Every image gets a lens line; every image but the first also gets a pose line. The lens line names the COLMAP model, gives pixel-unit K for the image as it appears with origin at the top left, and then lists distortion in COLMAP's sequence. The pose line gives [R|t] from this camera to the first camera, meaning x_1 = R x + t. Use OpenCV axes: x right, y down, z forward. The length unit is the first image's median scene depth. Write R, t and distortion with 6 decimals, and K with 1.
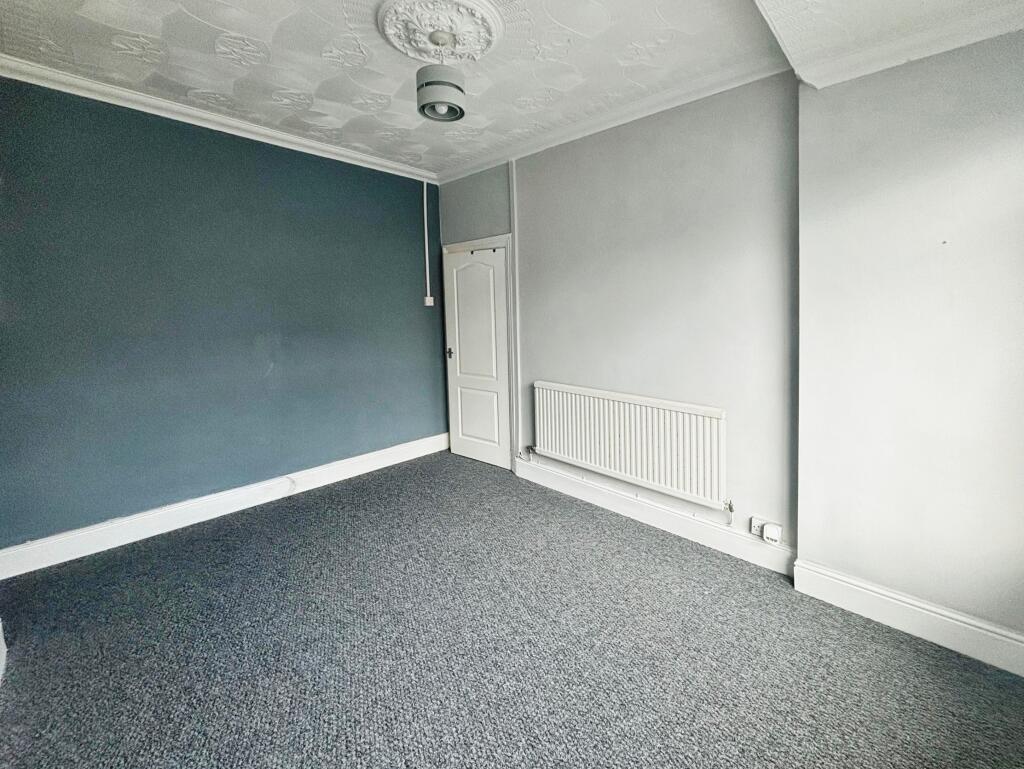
lens RADIAL K [[436.4, 0, 513.6], [0, 436.4, 329.4], [0, 0, 1]] dist [0.000455, -0.000230]
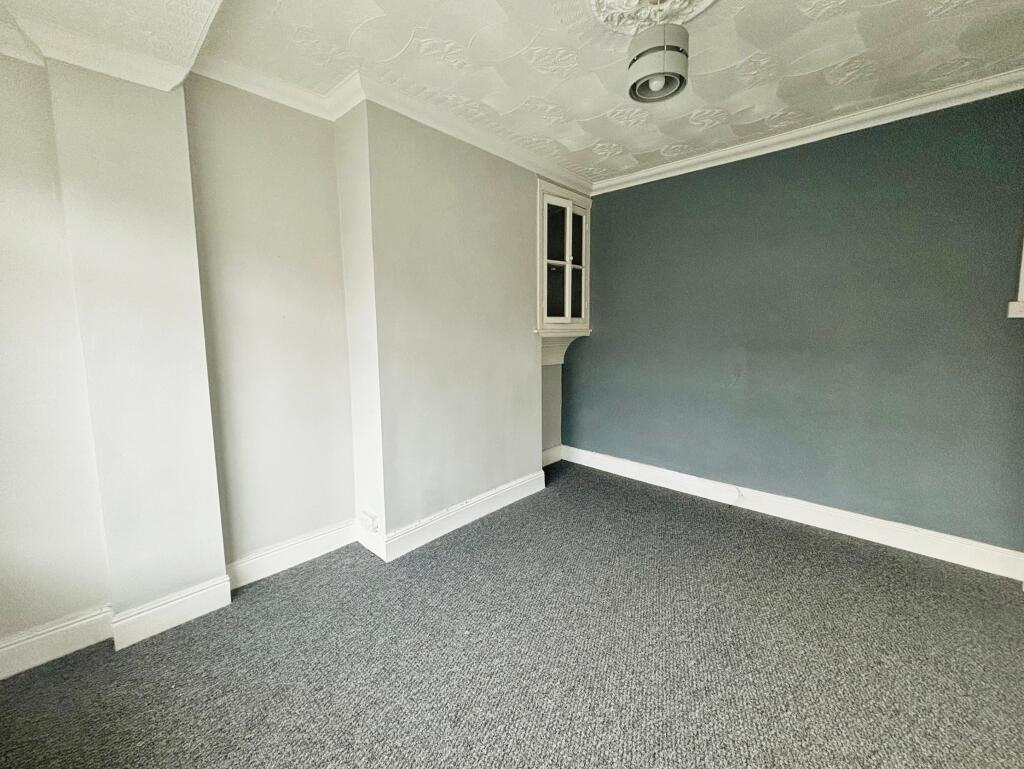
lens RADIAL K [[412.8, 0, 512.0], [0, 412.8, 384.5], [0, 0, 1]] dist [0.000411, 0.000047]
pose [[0.015569, 0.143360, -0.989548, 0.512283], [-0.045041, 0.988764, 0.142538, -0.026751], [0.998864, 0.042351, 0.021851, 0.537083]]
